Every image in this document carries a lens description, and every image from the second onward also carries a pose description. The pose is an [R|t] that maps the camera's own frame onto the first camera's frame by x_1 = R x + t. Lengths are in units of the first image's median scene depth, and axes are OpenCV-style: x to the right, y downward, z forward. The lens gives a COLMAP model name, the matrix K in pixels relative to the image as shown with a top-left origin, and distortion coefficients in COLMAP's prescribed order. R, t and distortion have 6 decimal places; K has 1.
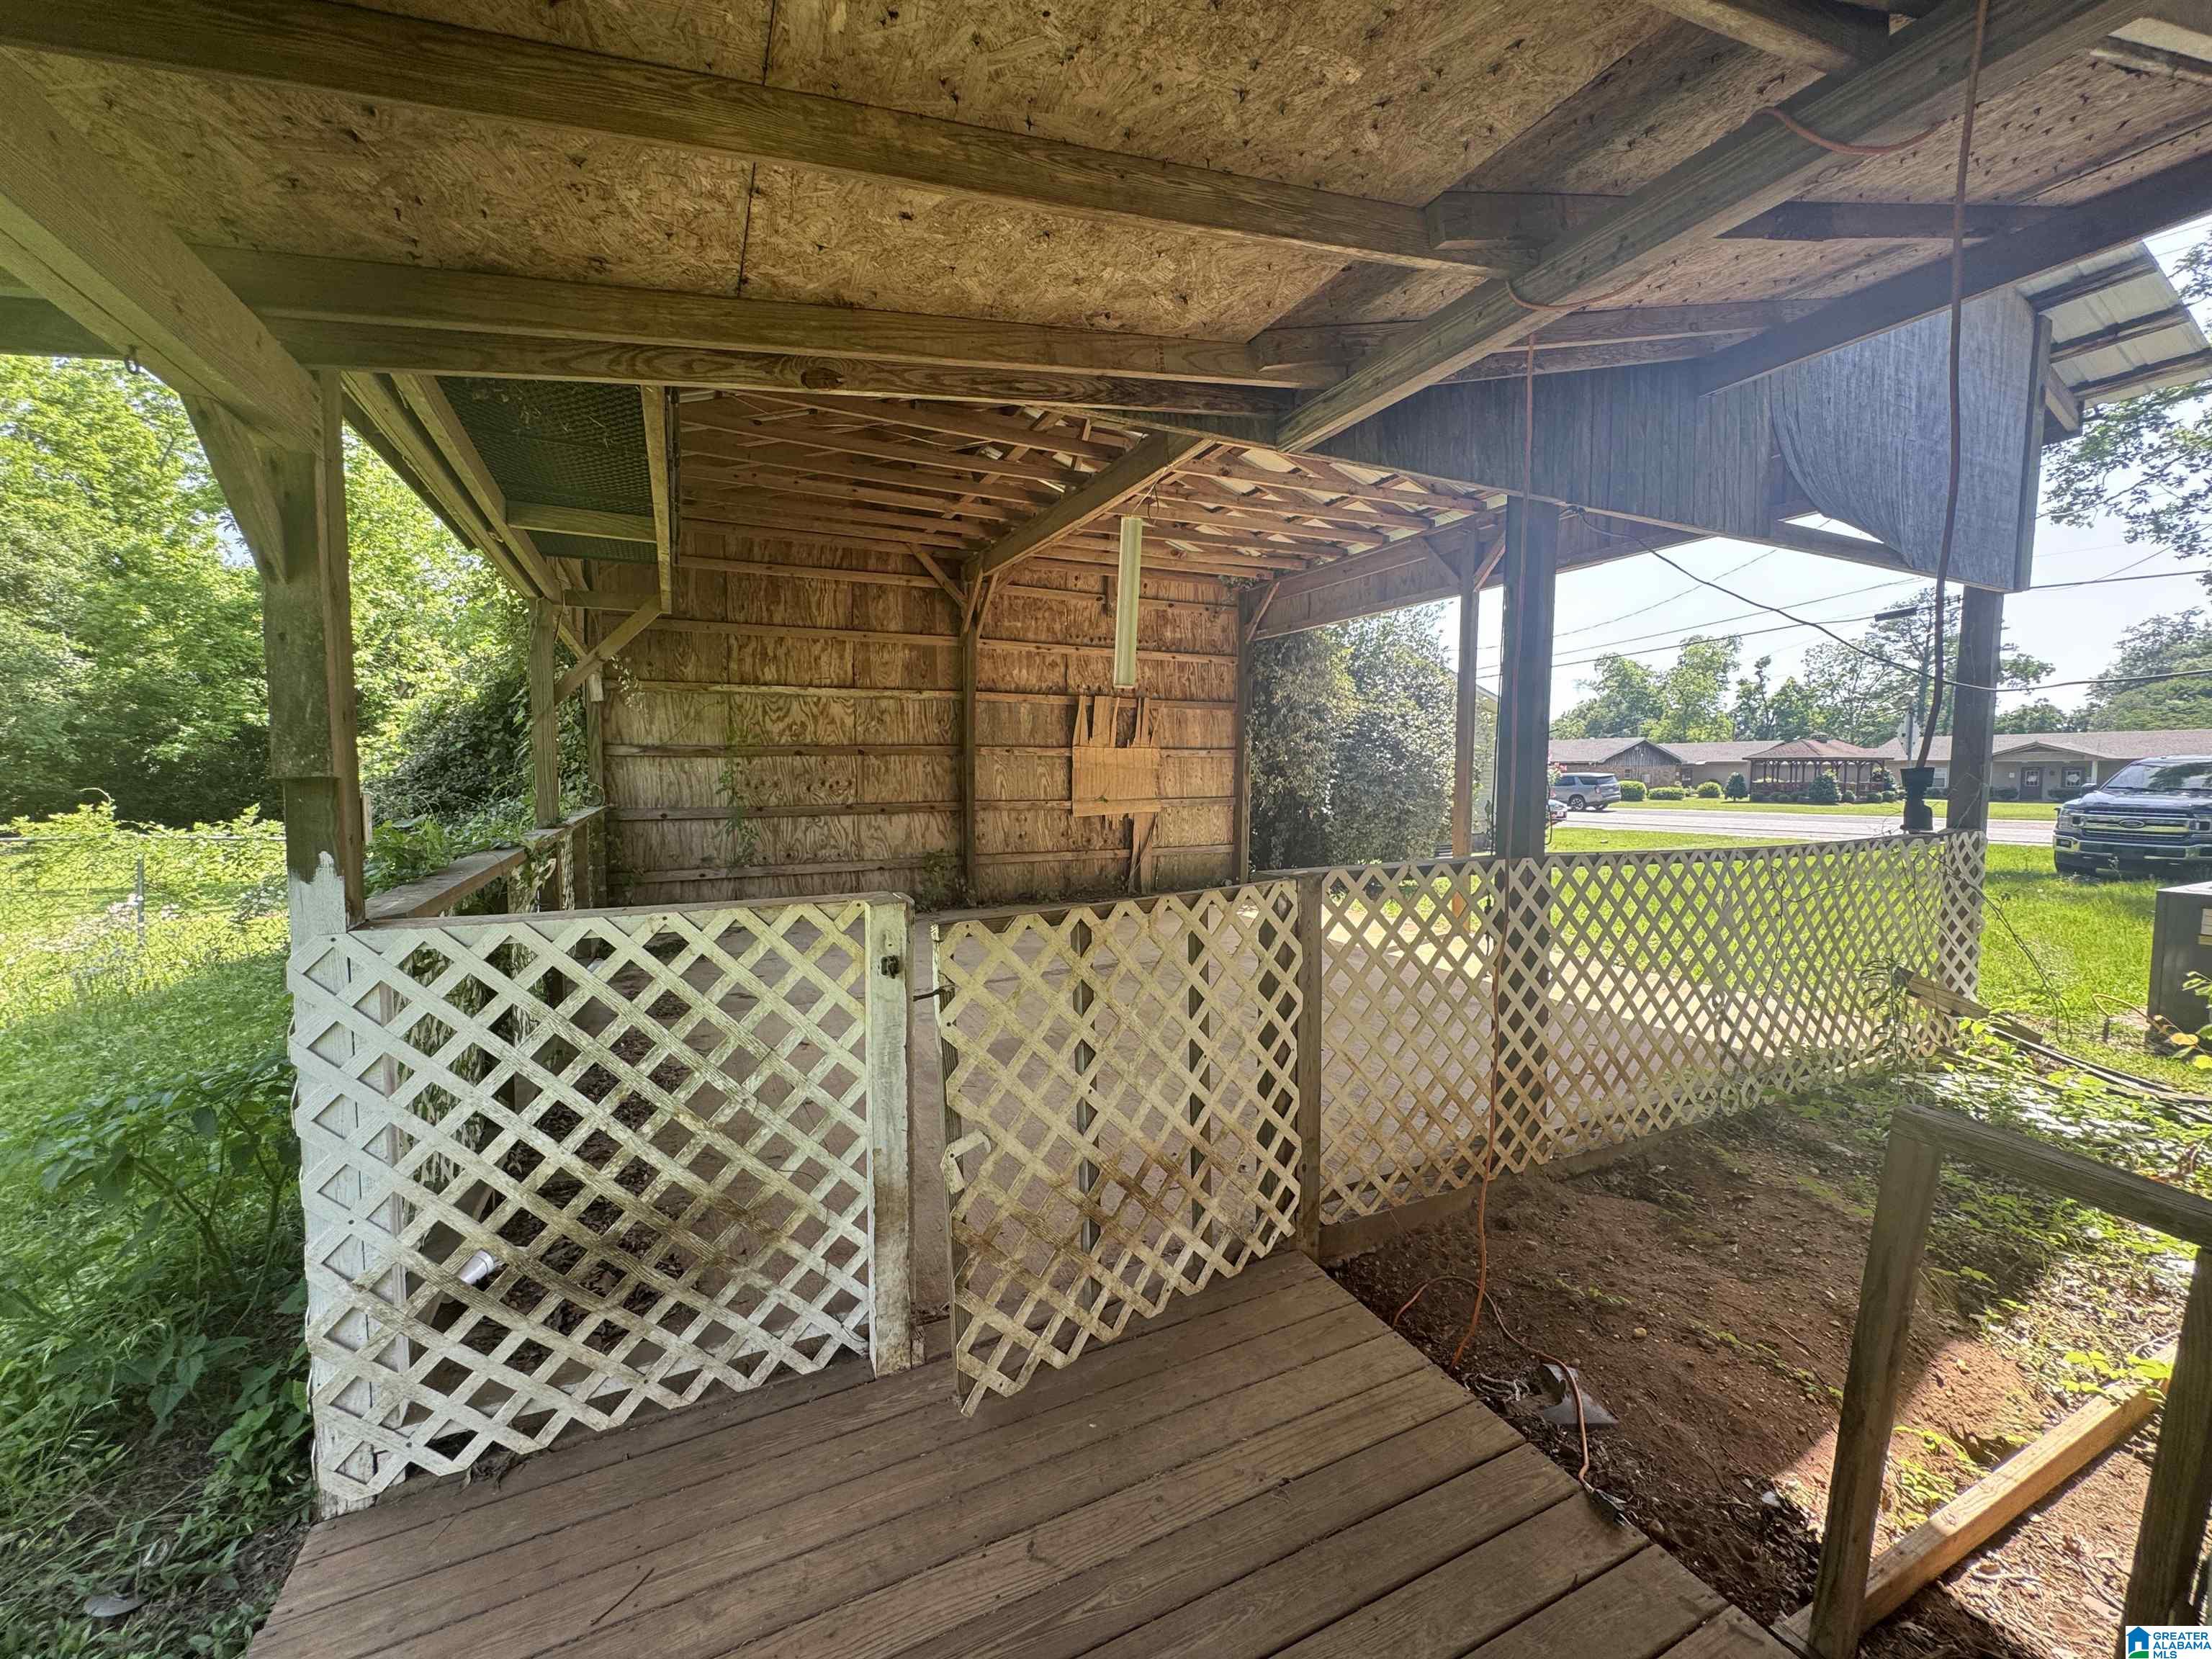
lens RADIAL K [[891.3, 0, 1108.3], [0, 891.3, 826.7], [0, 0, 1]] dist [-0.003164, -0.000062]
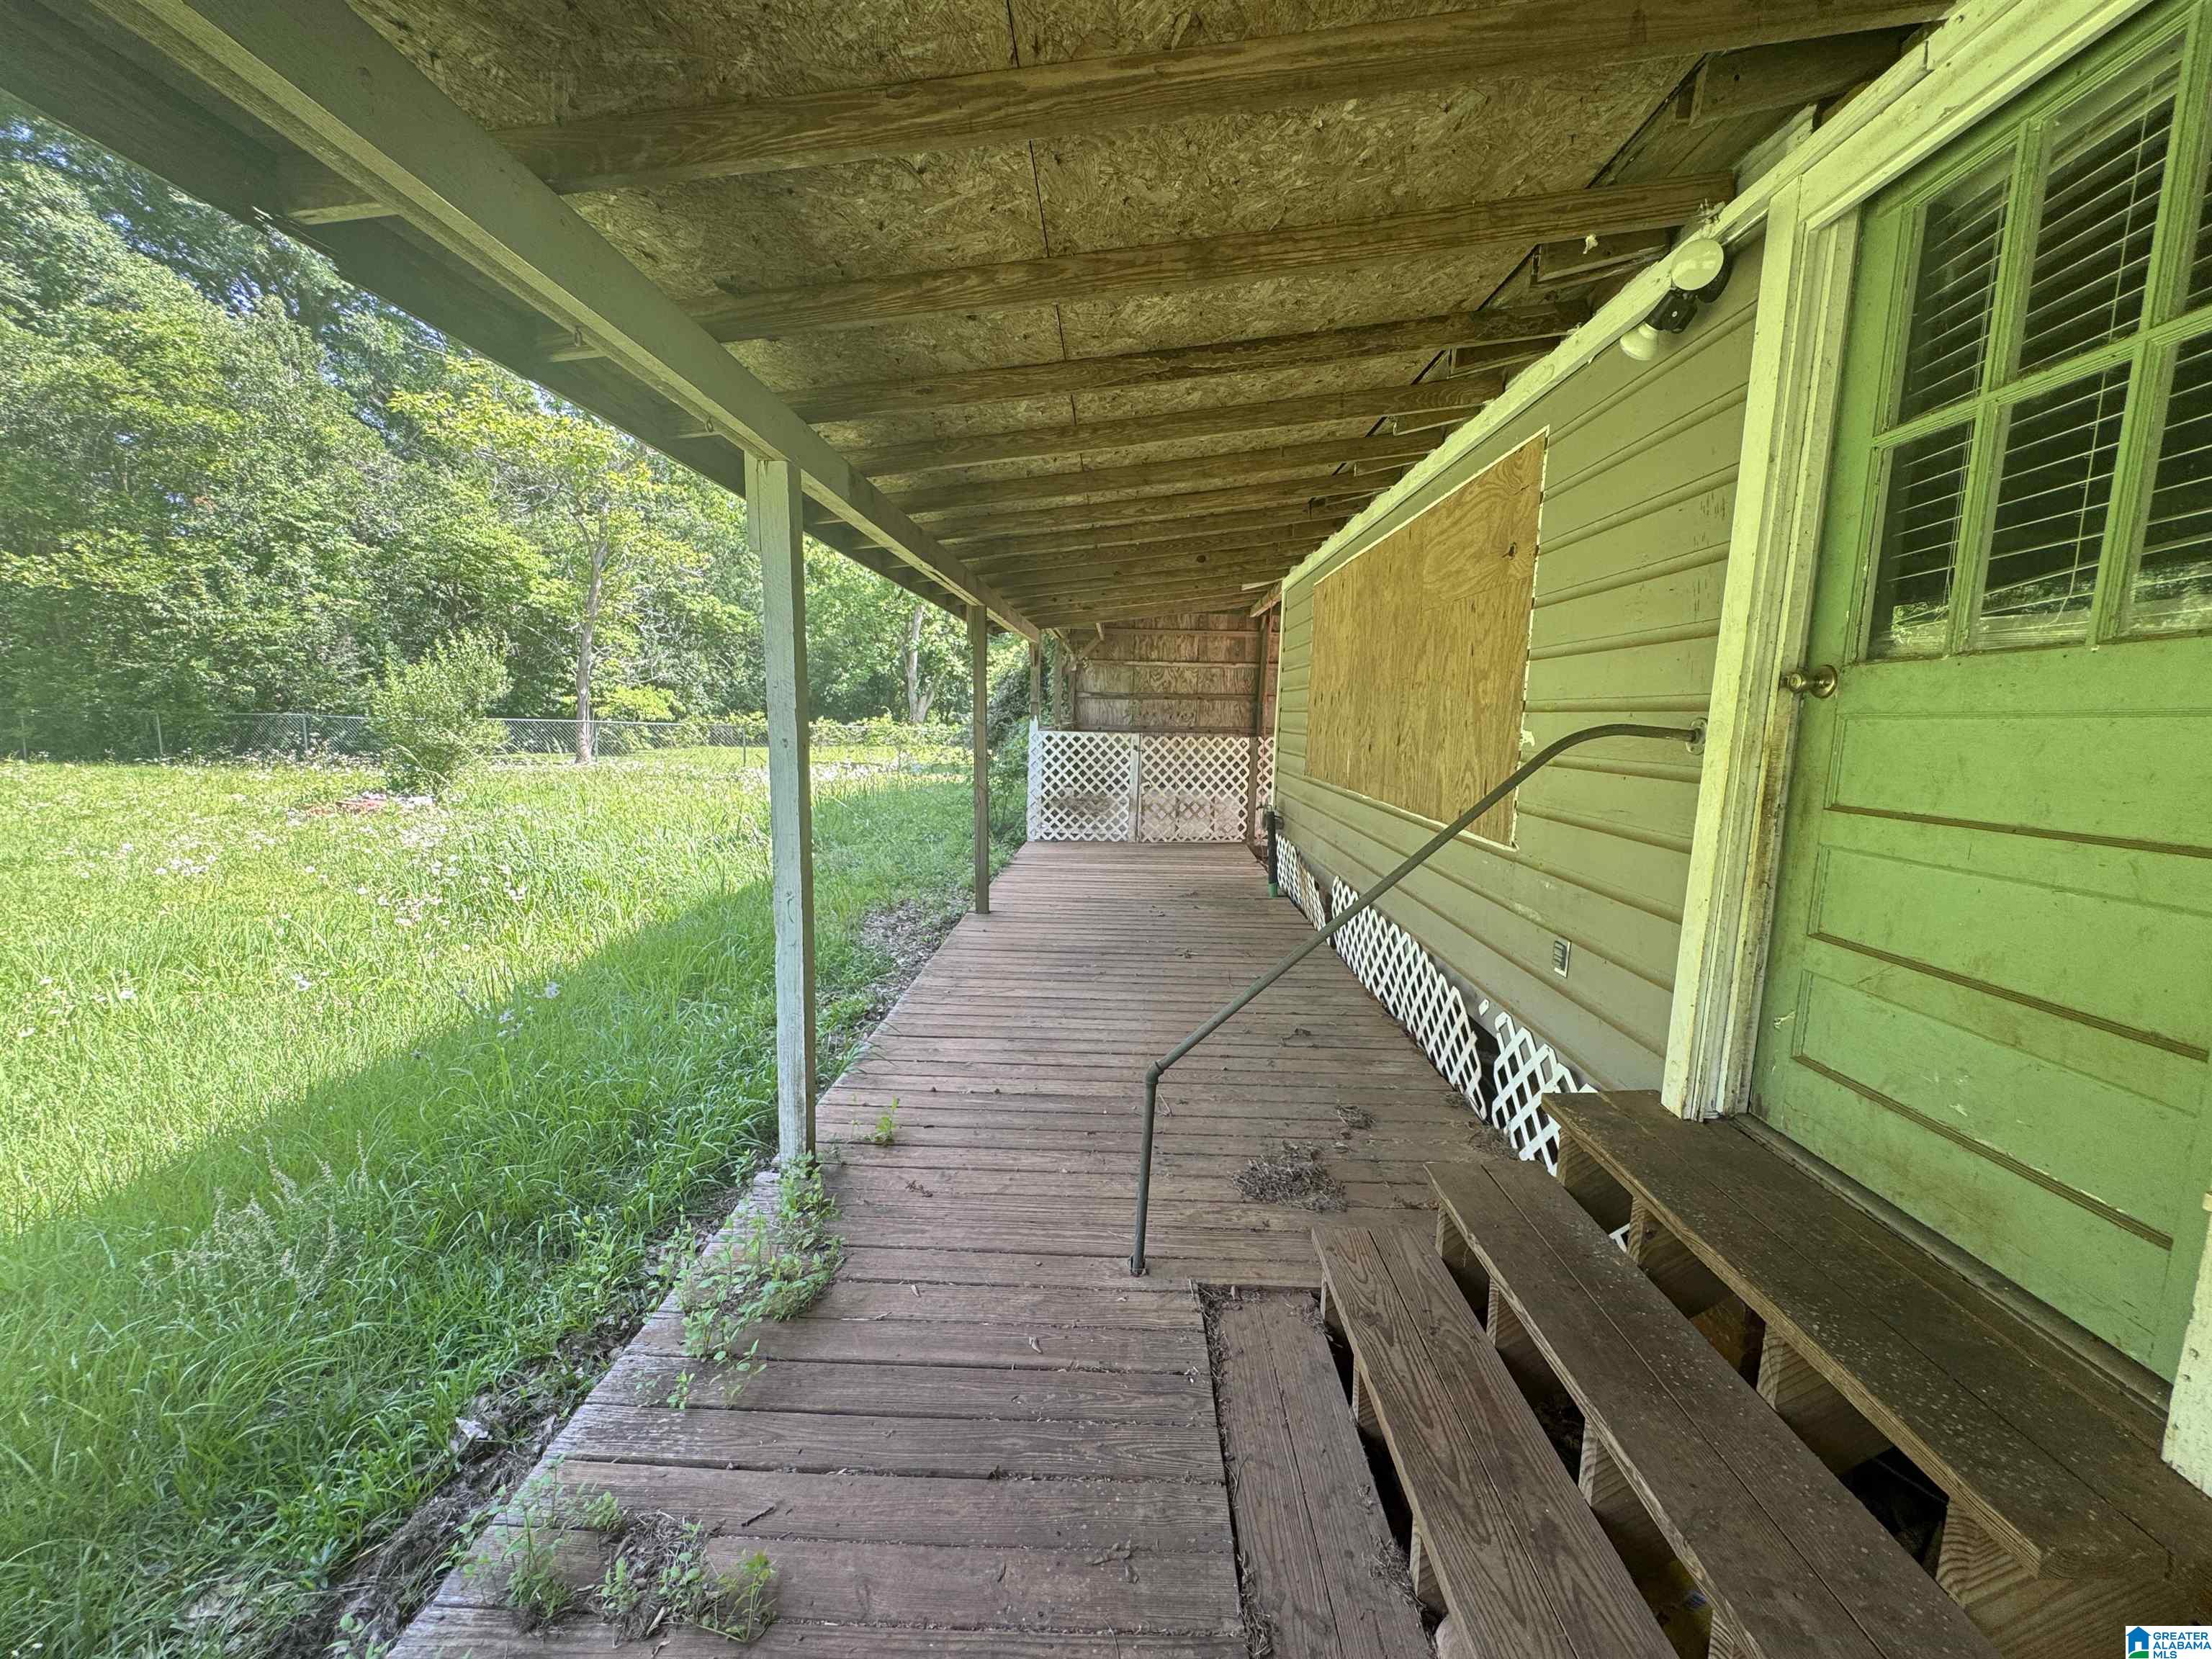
lens RADIAL K [[891.3, 0, 1106.1], [0, 891.3, 820.3], [0, 0, 1]] dist [-0.003164, -0.000062]
pose [[0.891323, 0.081065, -0.446063, 1.644403], [-0.056846, 0.996103, 0.067437, 0.225995], [0.449792, -0.034751, 0.892457, -3.056265]]
